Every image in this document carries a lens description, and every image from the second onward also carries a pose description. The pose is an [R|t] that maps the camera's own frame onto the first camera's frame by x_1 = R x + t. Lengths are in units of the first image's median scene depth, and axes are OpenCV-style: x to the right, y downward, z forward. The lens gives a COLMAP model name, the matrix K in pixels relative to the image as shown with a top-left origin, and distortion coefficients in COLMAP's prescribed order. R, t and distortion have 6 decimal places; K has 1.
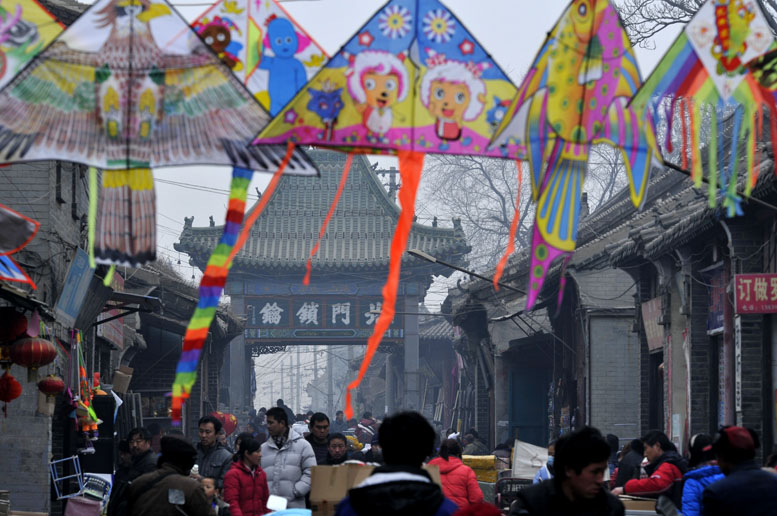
lens RADIAL K [[4360.4, 0, 388.4], [0, 4360.4, 258.0], [0, 0, 1]] dist [-0.685491, 0.000000]
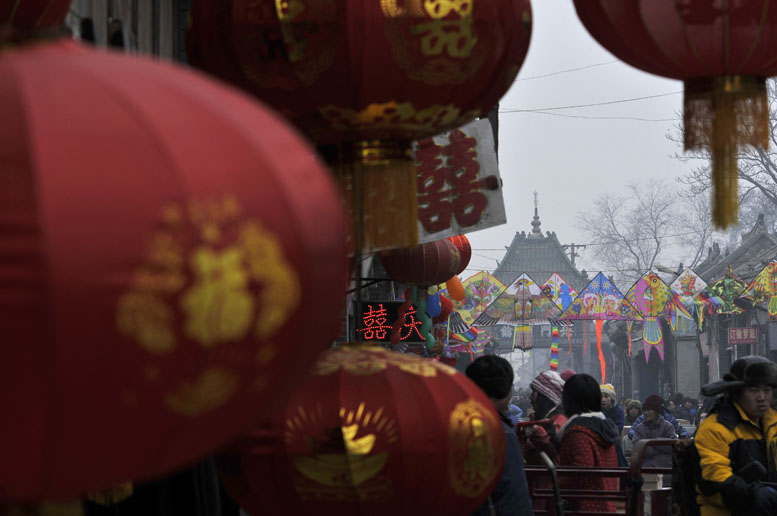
lens RADIAL K [[2887.3, 0, 388.5], [0, 2887.3, 258.2], [0, 0, 1]] dist [-0.247925, 0.000000]
pose [[0.997935, -0.020156, -0.060985, -0.007373], [0.019600, 0.999761, -0.009701, -0.017774], [0.061166, 0.008486, 0.998092, -0.458759]]
